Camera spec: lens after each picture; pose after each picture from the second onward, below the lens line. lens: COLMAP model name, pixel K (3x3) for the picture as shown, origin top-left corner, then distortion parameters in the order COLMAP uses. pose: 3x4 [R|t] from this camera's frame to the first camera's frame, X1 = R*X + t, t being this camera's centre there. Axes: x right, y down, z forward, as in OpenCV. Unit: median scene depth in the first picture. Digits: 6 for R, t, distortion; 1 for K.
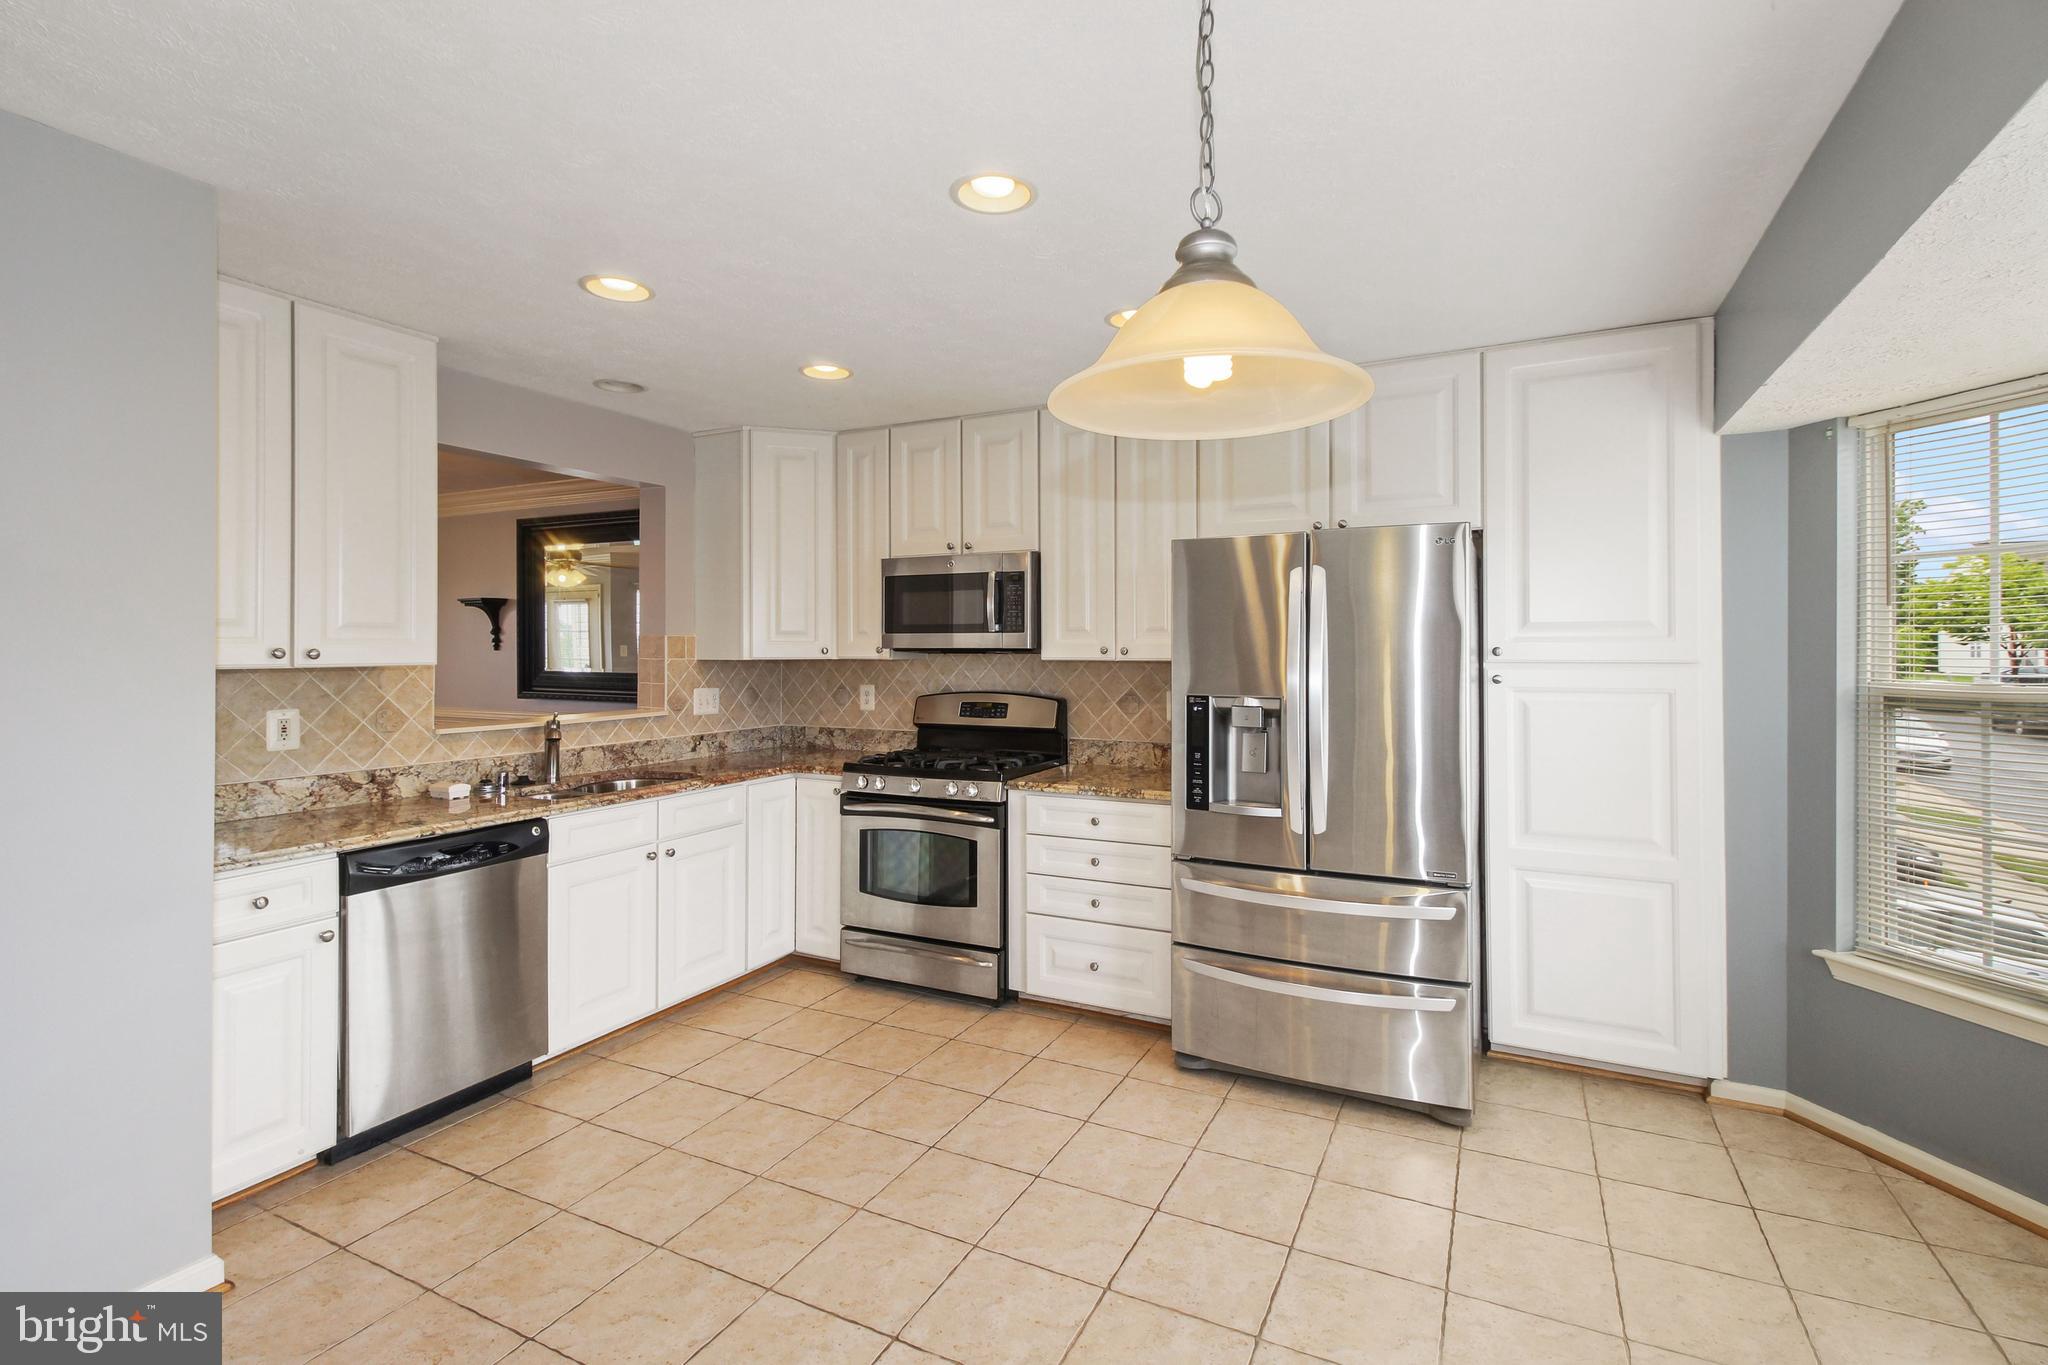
lens RADIAL K [[962.8, 0, 1032.4], [0, 962.8, 677.2], [0, 0, 1]] dist [0.016453, -0.000587]
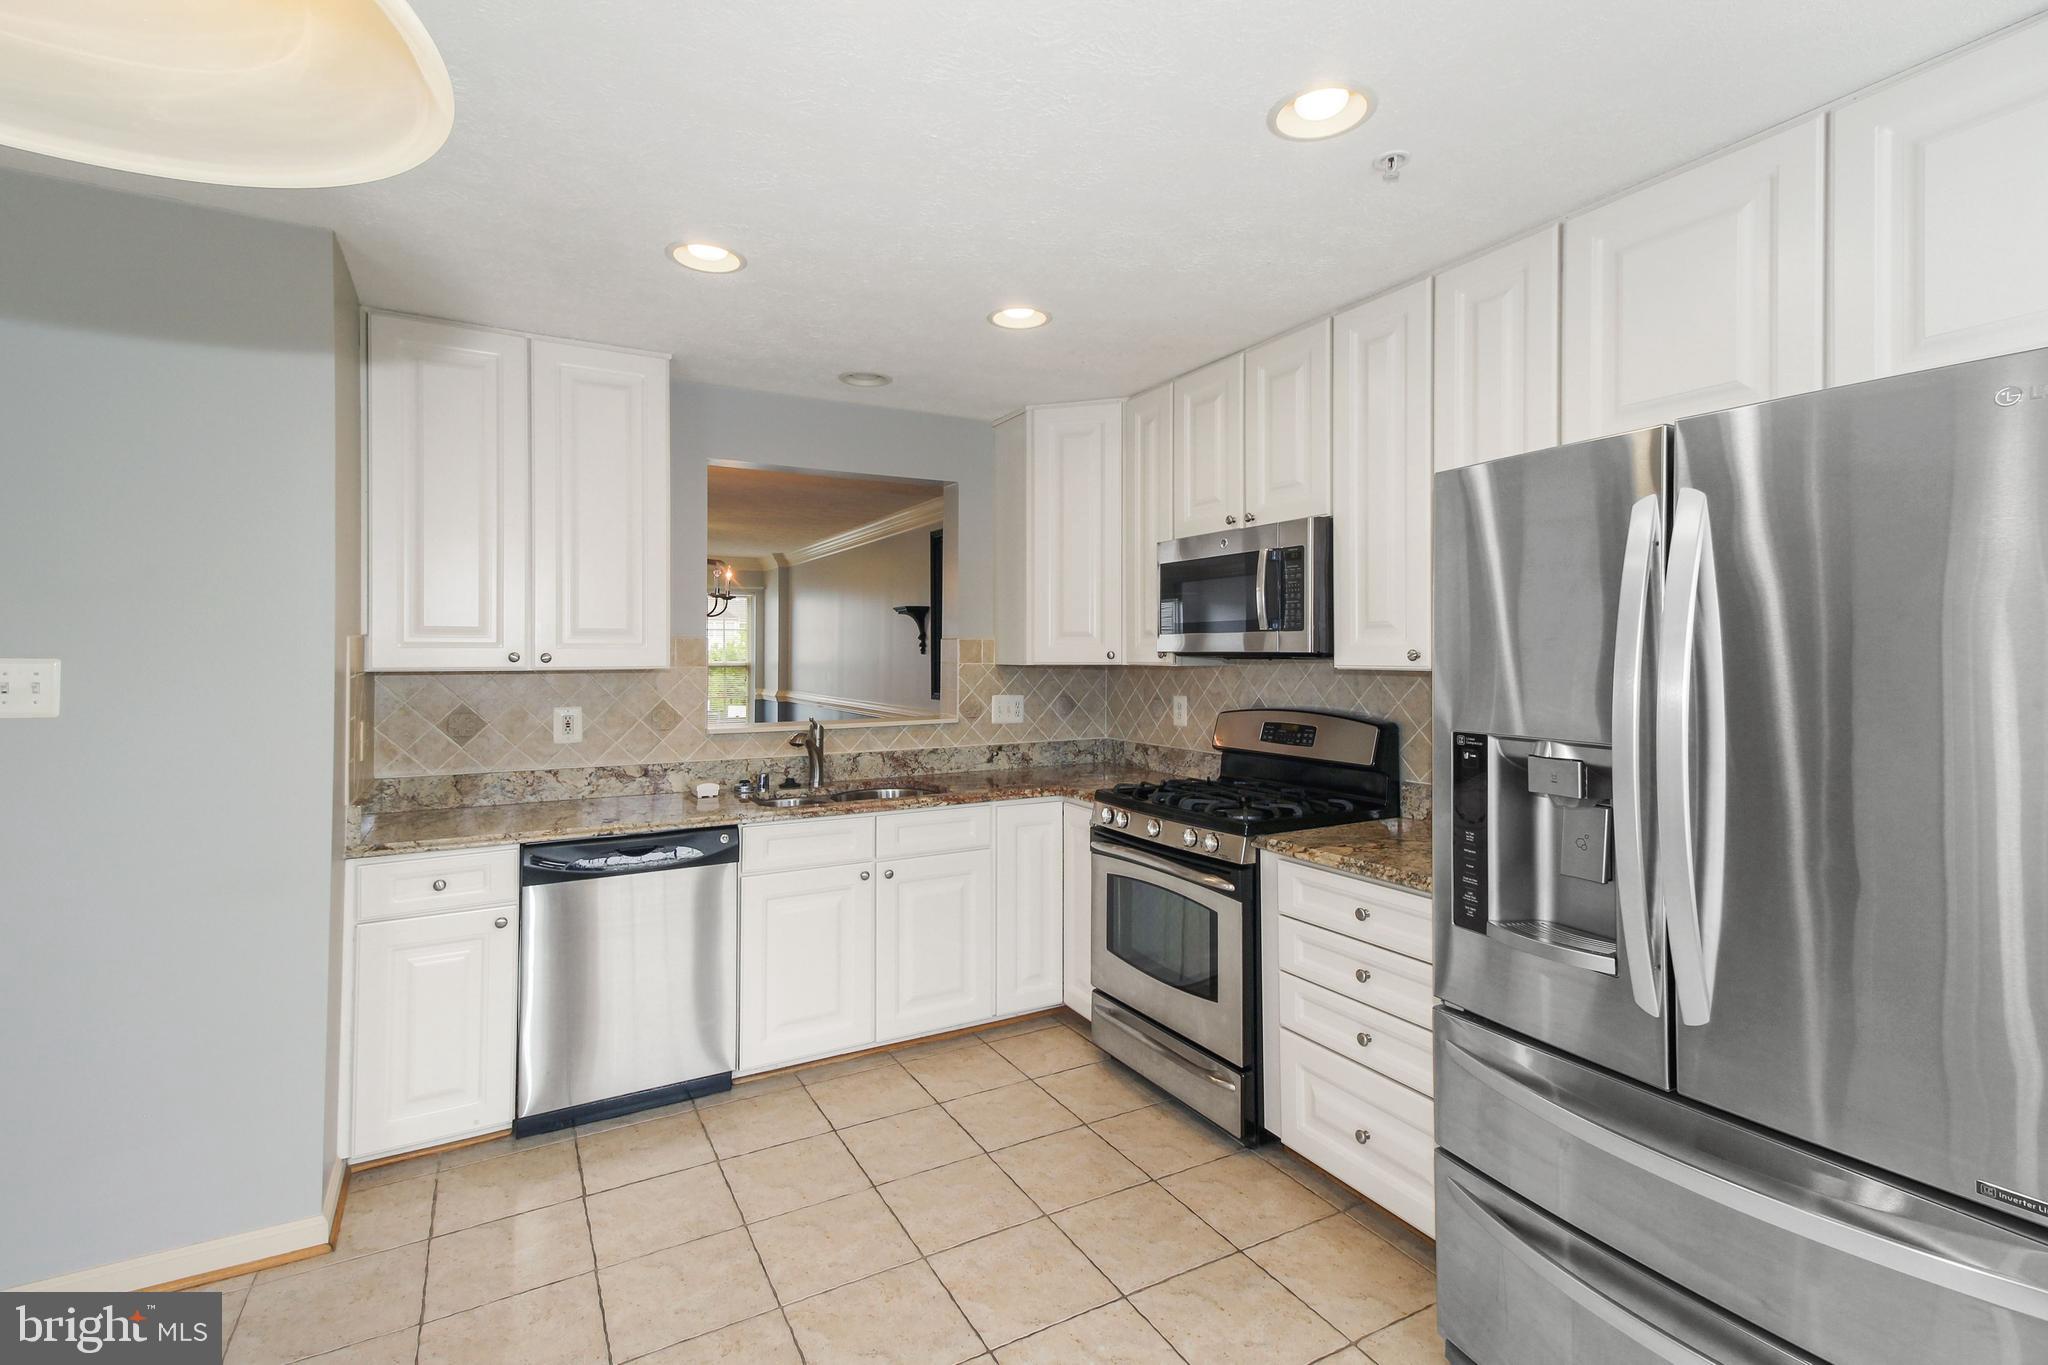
lens RADIAL K [[954.3, 0, 1017.4], [0, 954.3, 666.3], [0, 0, 1]] dist [0.054319, -0.010714]
pose [[0.821217, 0.008661, -0.570550, 0.235515], [-0.016651, 0.999823, -0.008789, -0.010265], [0.570373, 0.016718, 0.821216, 0.302075]]
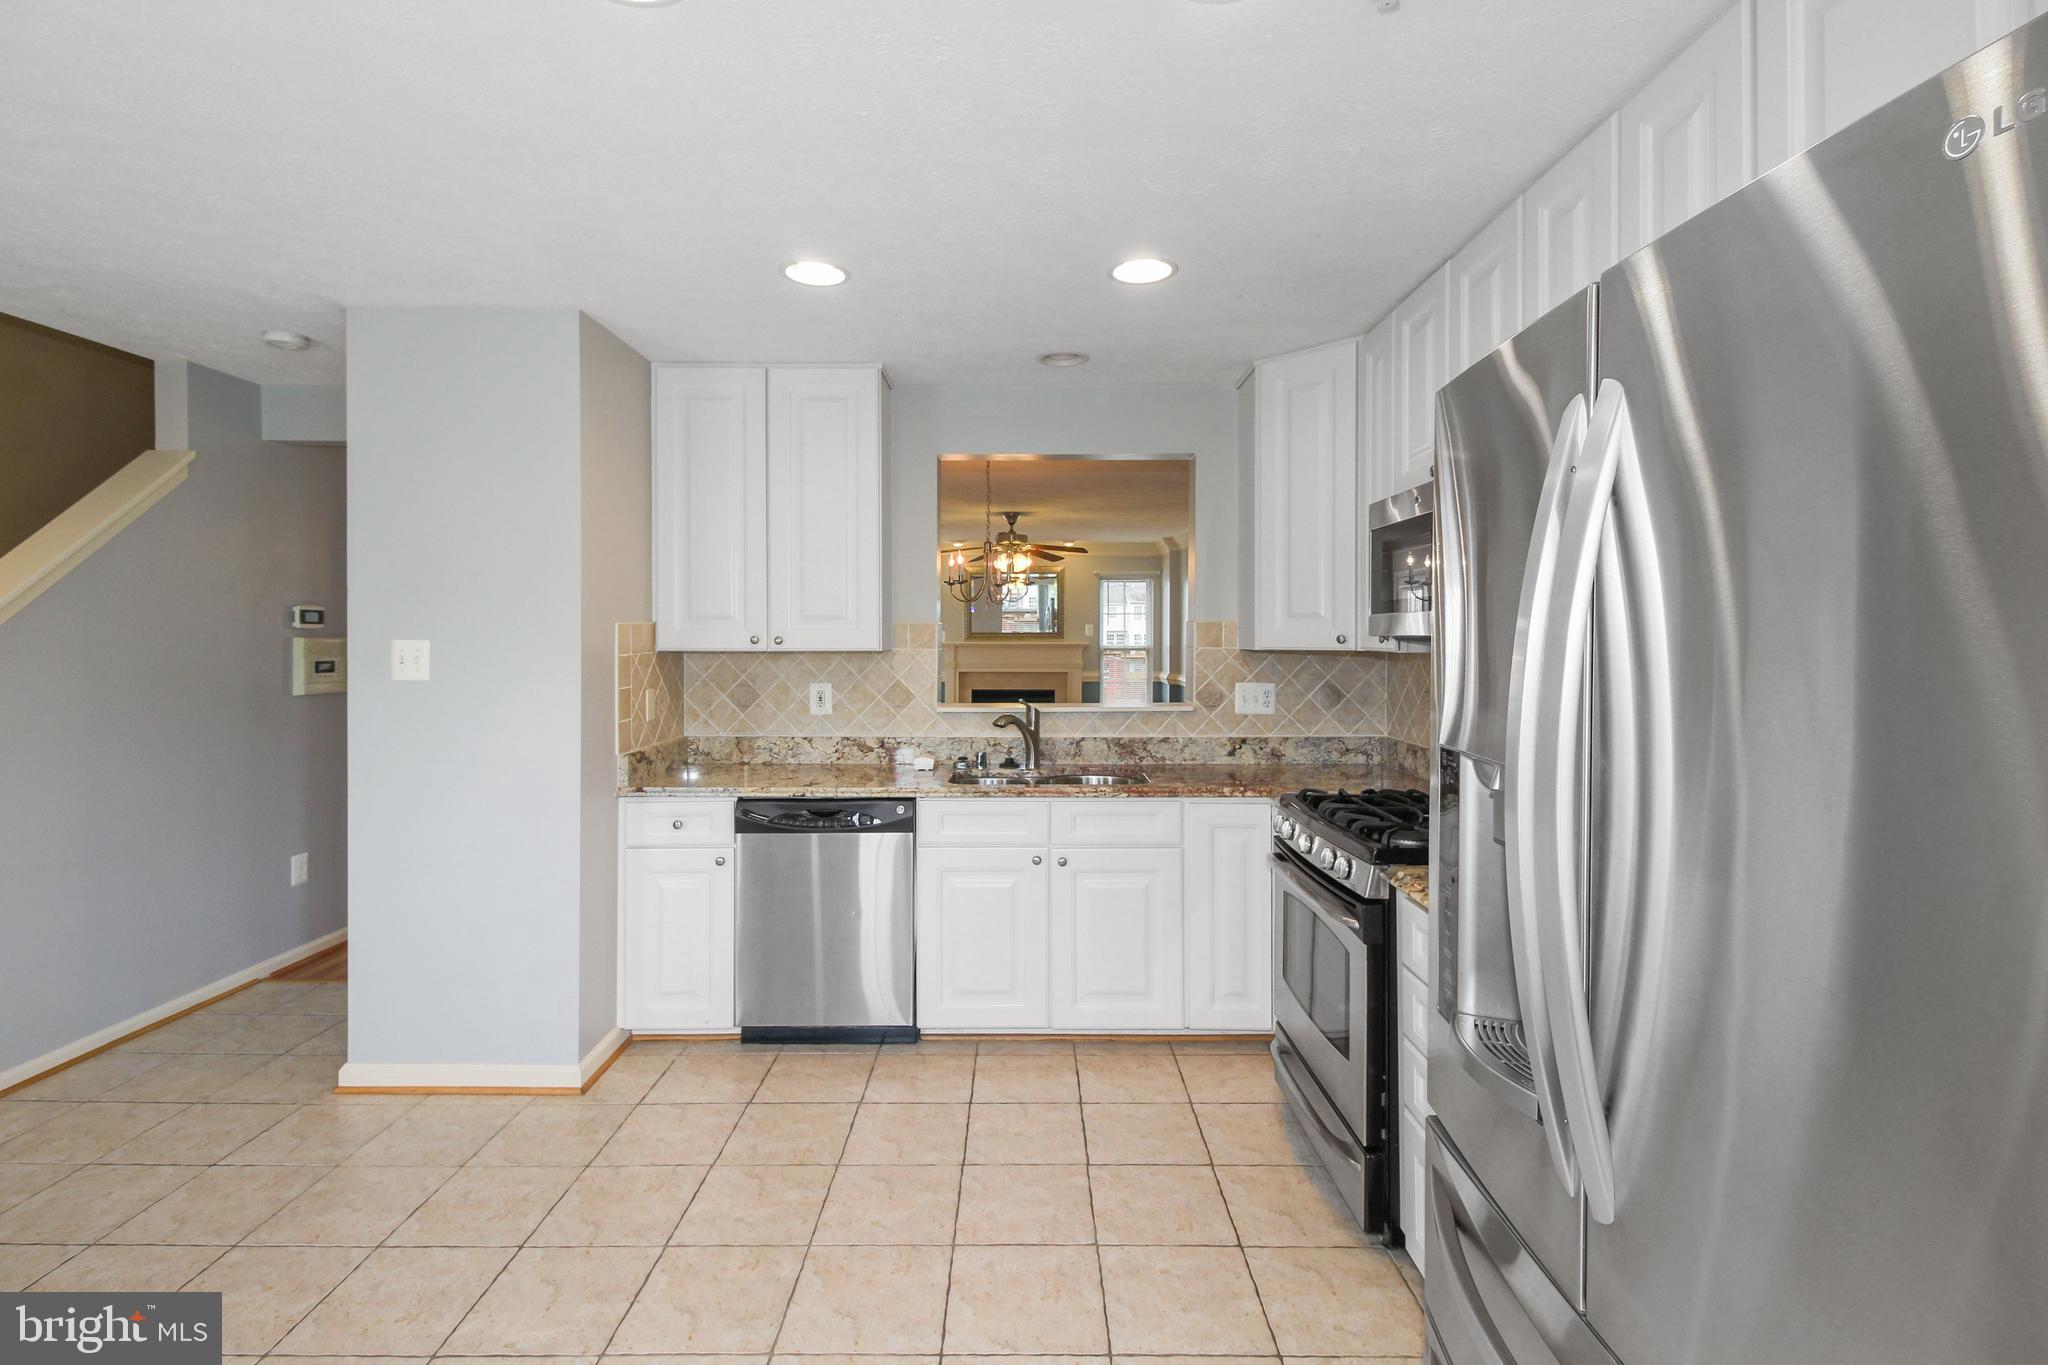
lens RADIAL K [[959.7, 0, 1020.0], [0, 959.7, 657.8], [0, 0, 1]] dist [0.025553, -0.000553]
pose [[0.439403, 0.021744, -0.898027, 0.394957], [-0.026638, 0.999583, 0.011169, -0.017637], [0.897895, 0.019014, 0.439798, 0.539904]]
